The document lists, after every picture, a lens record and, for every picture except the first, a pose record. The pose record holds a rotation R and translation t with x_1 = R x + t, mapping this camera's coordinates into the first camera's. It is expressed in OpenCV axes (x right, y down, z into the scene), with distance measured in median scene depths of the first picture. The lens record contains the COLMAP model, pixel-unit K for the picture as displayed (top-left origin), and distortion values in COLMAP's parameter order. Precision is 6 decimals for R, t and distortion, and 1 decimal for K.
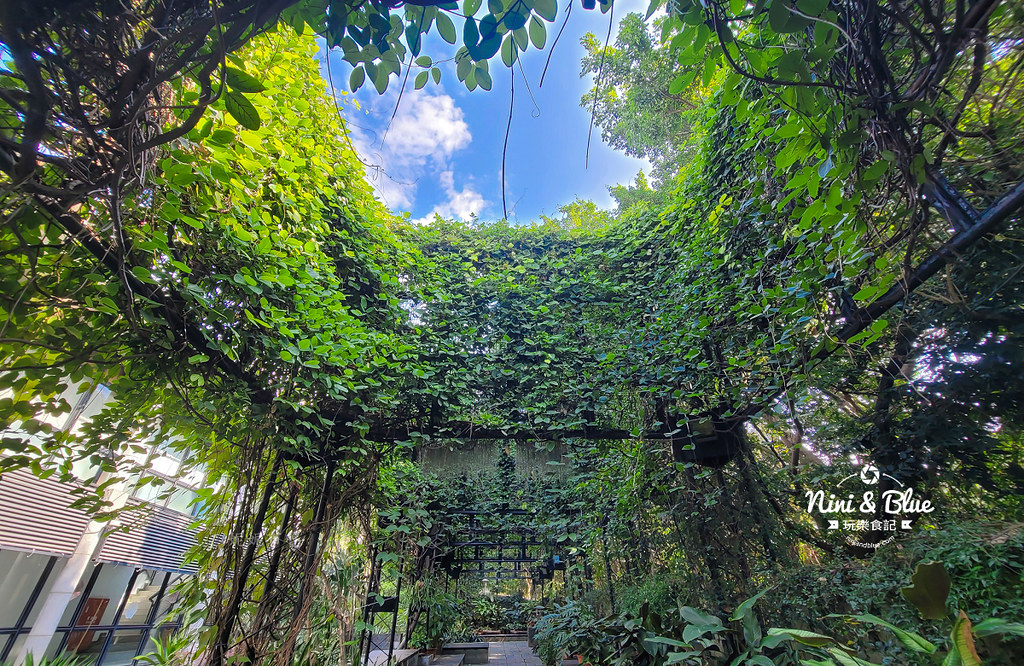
lens RADIAL K [[431.9, 0, 506.0], [0, 431.9, 329.5], [0, 0, 1]] dist [-0.002749, -0.000420]
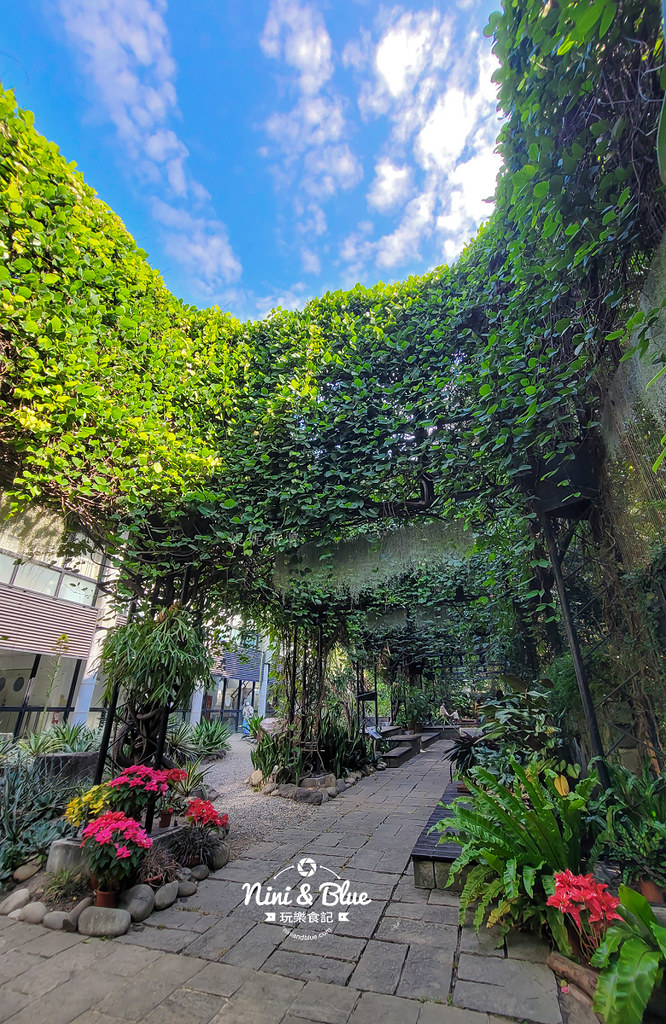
lens RADIAL K [[431.9, 0, 340.3], [0, 431.9, 514.7], [0, 0, 1]] dist [-0.002749, -0.000420]
pose [[0.944128, -0.136730, -0.299877, 0.192153], [0.181692, 0.975061, 0.127454, -0.242660], [0.274971, -0.174818, 0.945425, -0.425450]]
